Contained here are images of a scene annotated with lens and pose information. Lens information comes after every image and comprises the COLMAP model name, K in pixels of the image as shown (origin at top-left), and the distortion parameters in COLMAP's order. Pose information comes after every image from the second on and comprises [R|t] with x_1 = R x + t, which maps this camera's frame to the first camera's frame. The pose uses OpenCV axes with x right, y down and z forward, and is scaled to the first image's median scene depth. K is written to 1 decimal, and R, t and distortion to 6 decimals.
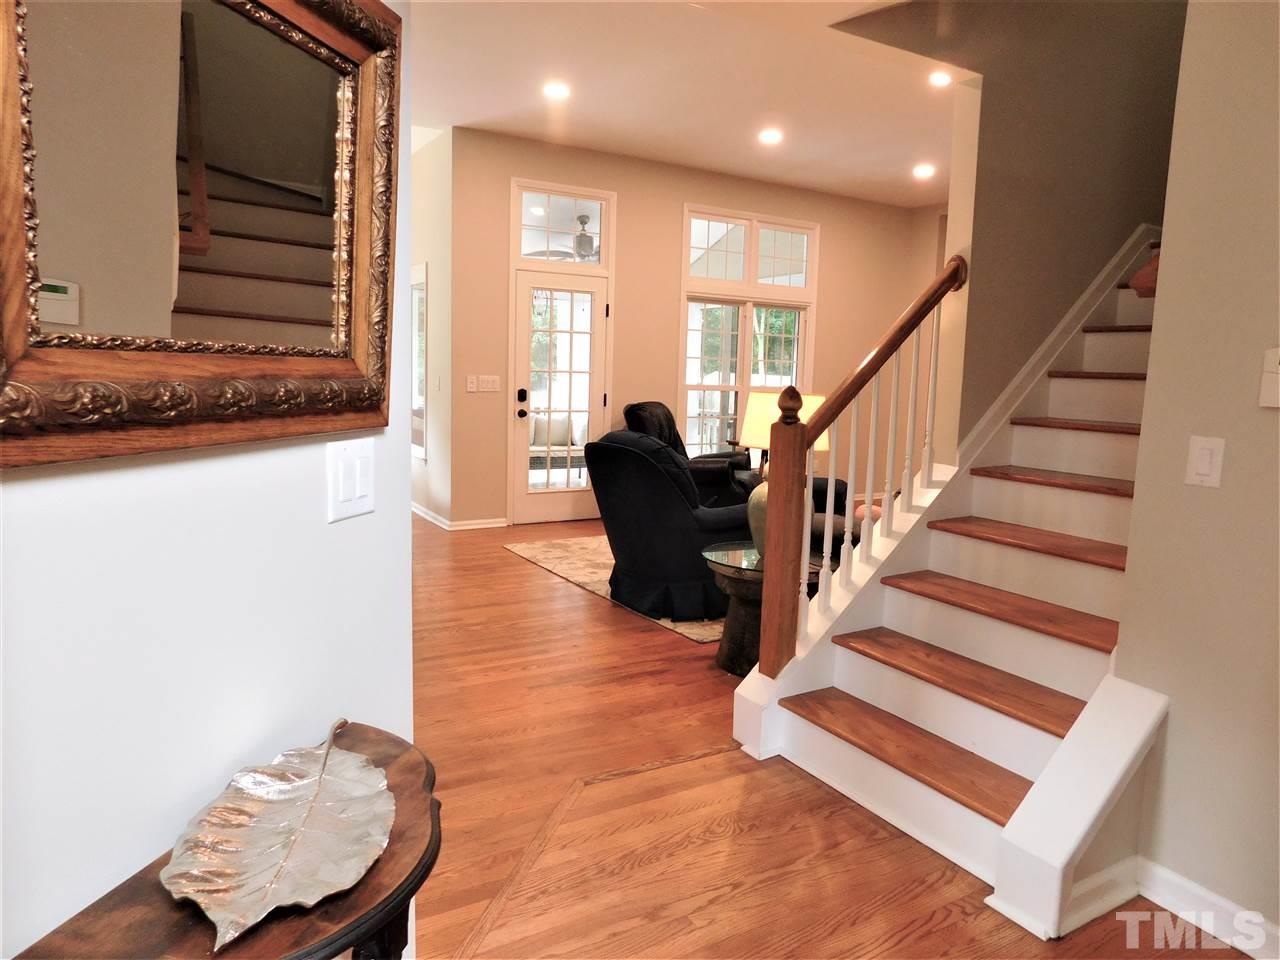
lens RADIAL K [[839.3, 0, 640.0], [0, 839.3, 480.0], [0, 0, 1]] dist [-0.090360, 0.067500]
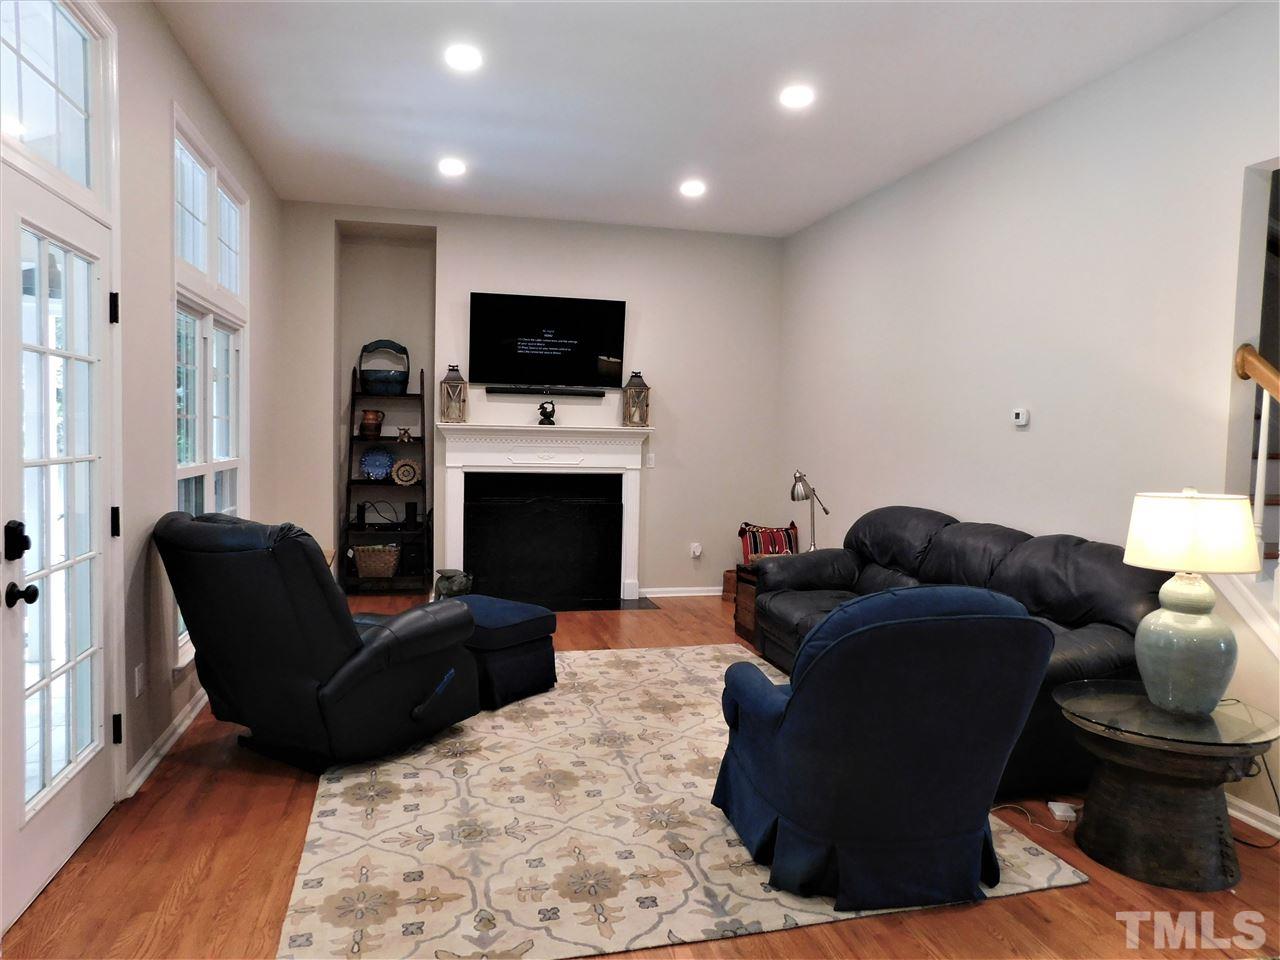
lens RADIAL K [[839.3, 0, 640.0], [0, 839.3, 480.0], [0, 0, 1]] dist [-0.090360, 0.067500]
pose [[0.278368, -0.080856, 0.957065, -0.357066], [0.110660, 0.992515, 0.051665, -0.110919], [-0.954078, 0.091527, 0.285232, 0.647451]]
